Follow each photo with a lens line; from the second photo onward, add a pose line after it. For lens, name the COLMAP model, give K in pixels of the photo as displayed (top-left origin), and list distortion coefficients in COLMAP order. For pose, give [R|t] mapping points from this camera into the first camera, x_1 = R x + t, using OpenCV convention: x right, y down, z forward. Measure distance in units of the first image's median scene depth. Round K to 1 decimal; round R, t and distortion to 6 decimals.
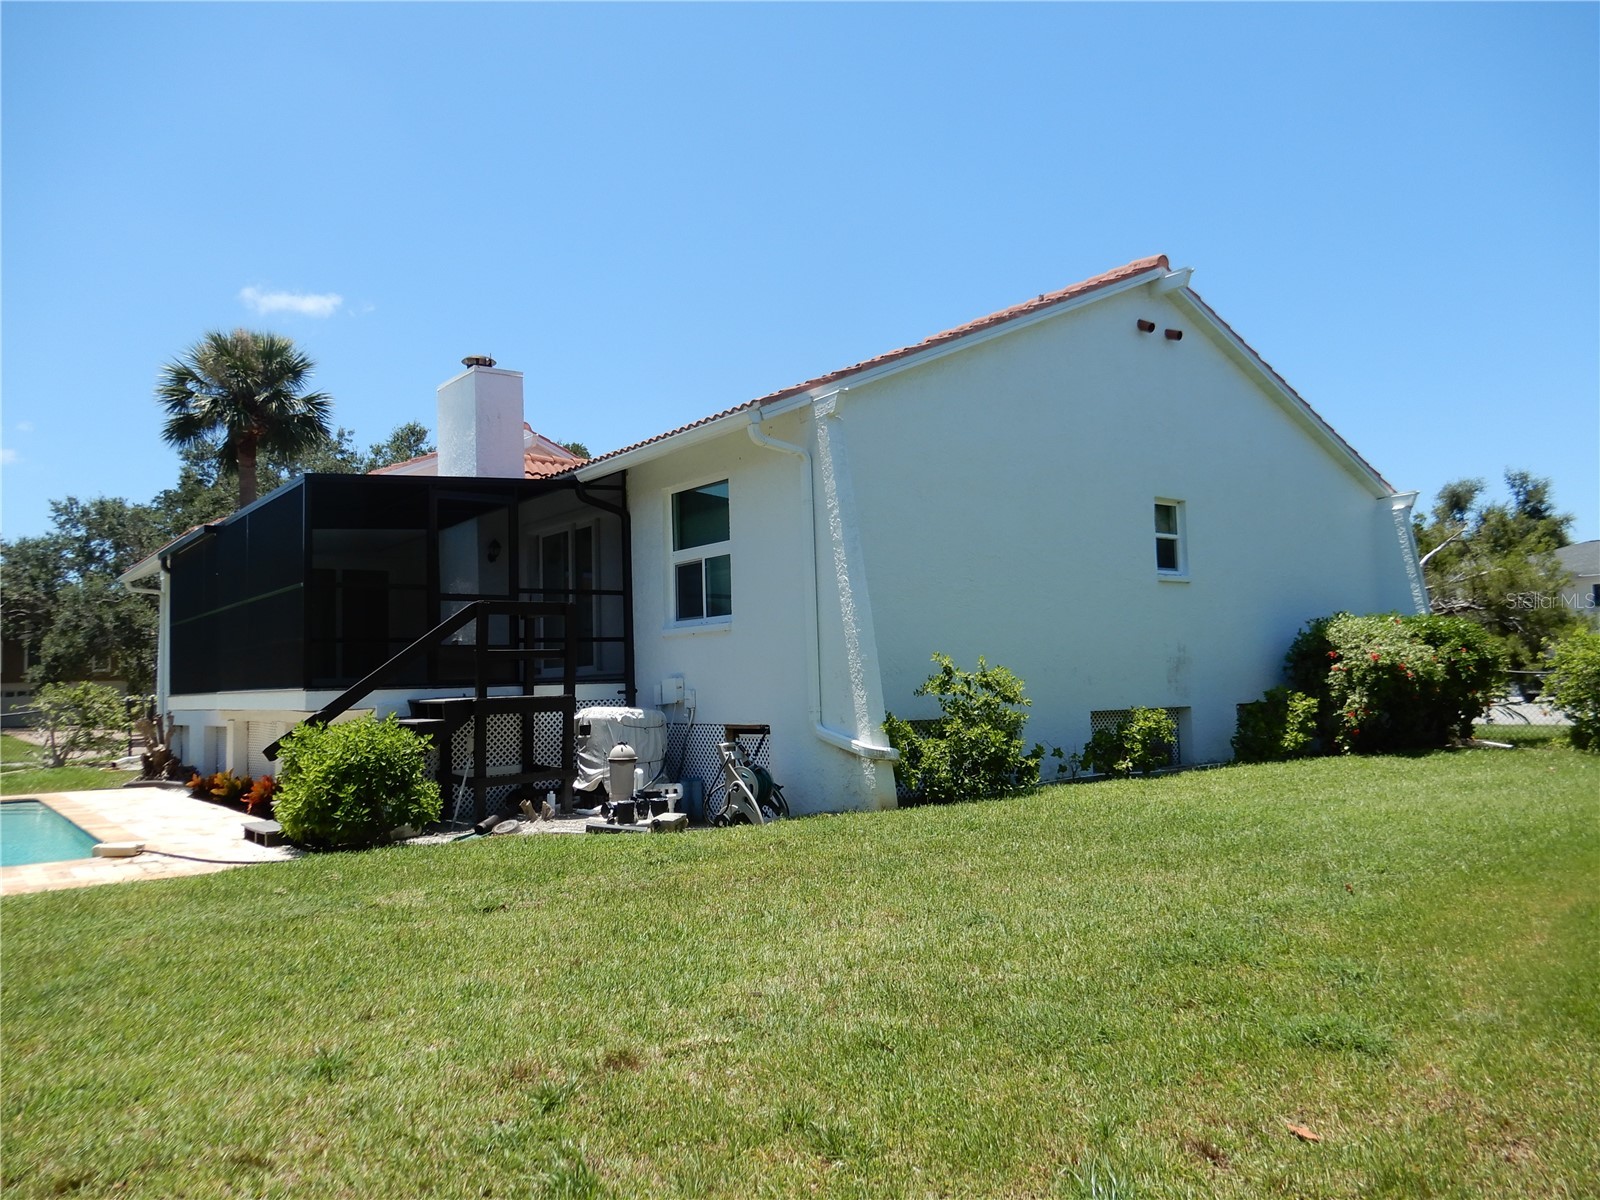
lens RADIAL K [[1139.2, 0, 795.2], [0, 1139.2, 592.1], [0, 0, 1]] dist [0.006324, -0.000042]
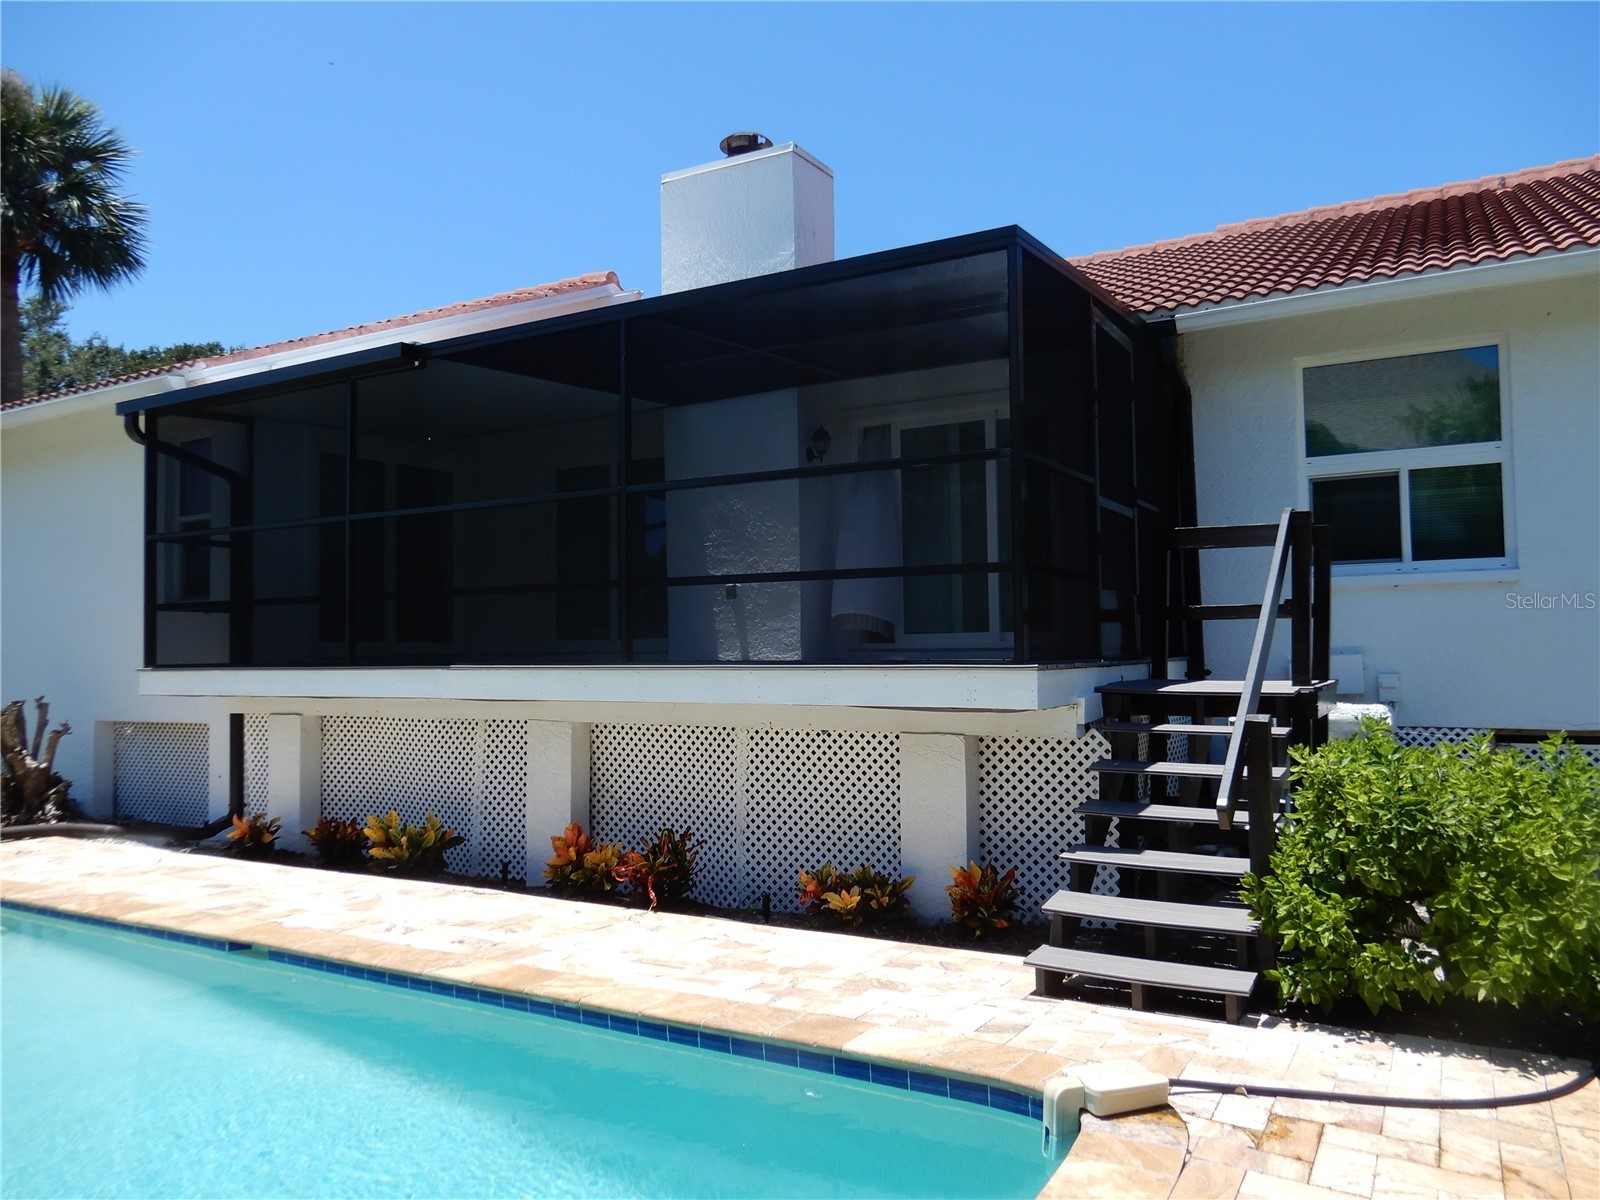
lens RADIAL K [[1139.2, 0, 789.8], [0, 1139.2, 601.4], [0, 0, 1]] dist [0.006324, -0.000042]
pose [[0.925273, 0.037625, 0.377431, -0.718323], [-0.046575, 0.998808, 0.014611, 0.057324], [-0.376431, -0.031098, 0.925923, 0.600380]]
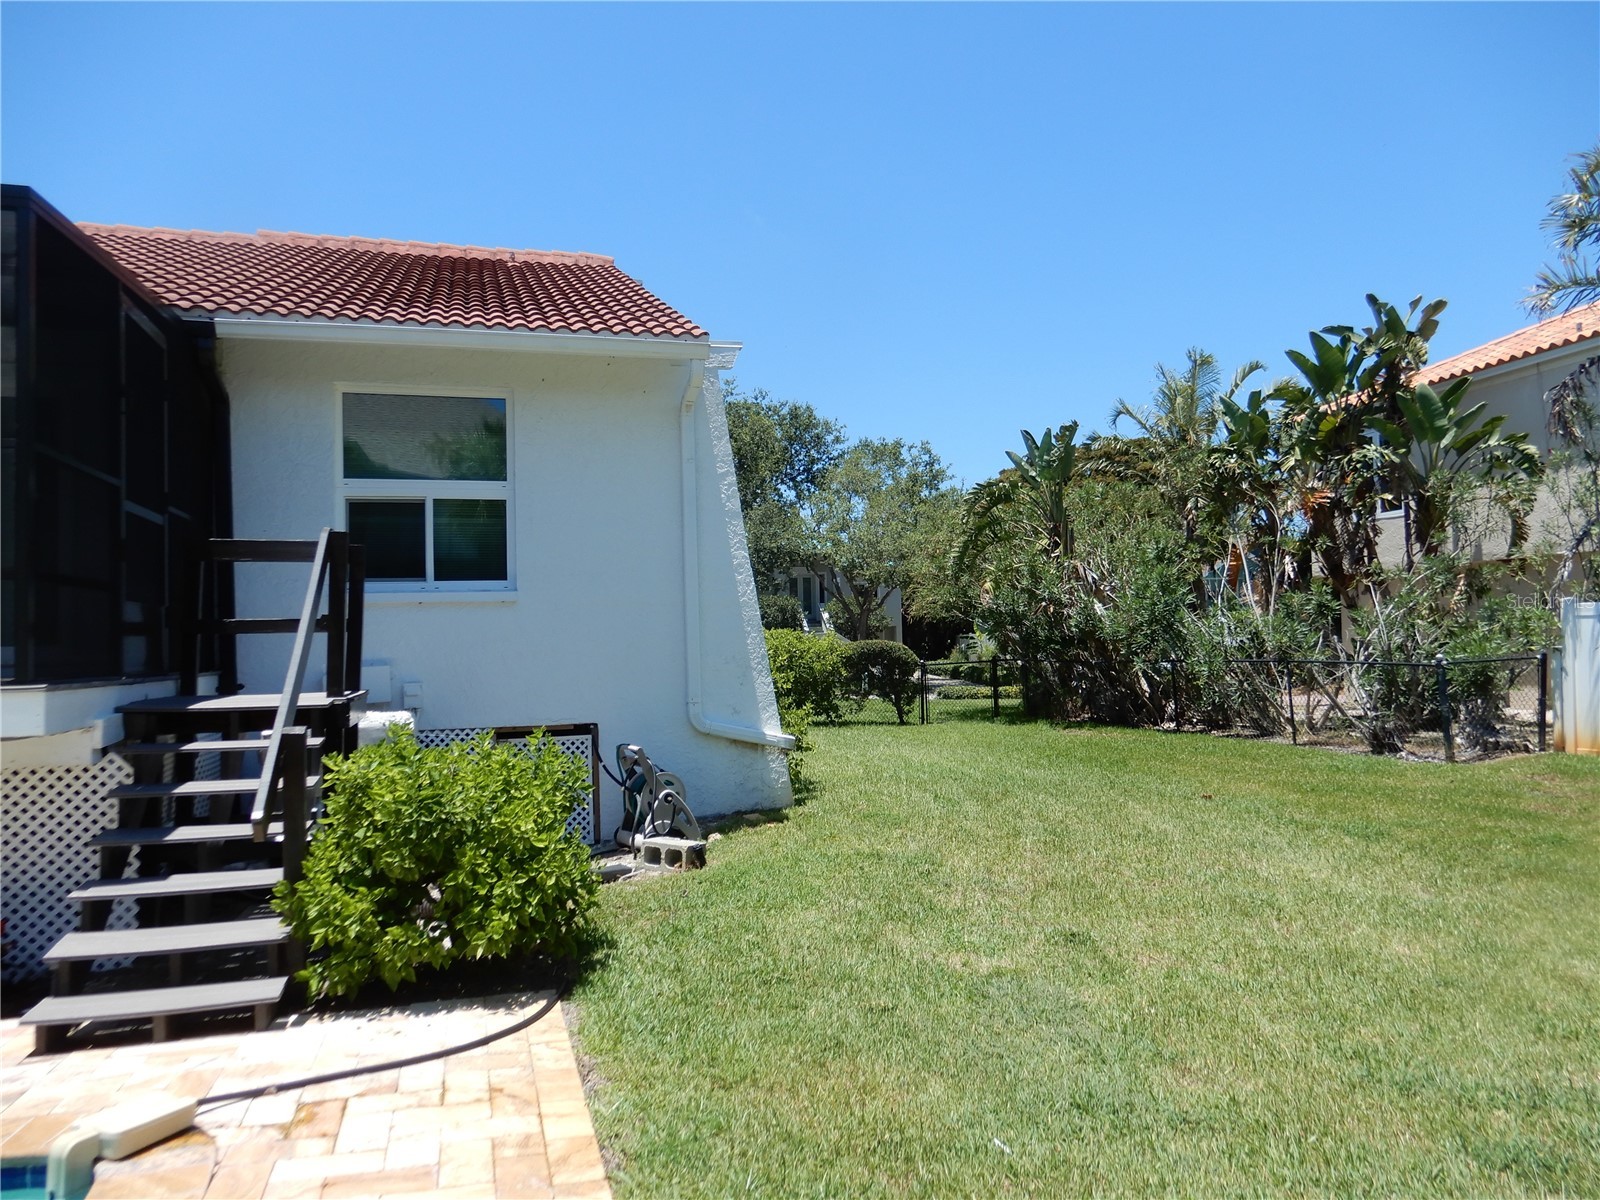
lens RADIAL K [[1139.2, 0, 800.2], [0, 1139.2, 596.8], [0, 0, 1]] dist [0.006324, -0.000042]
pose [[0.363050, 0.063137, 0.929628, -0.734183], [-0.059604, 0.997232, -0.044451, 0.055607], [-0.929861, -0.039271, 0.365808, 0.587993]]
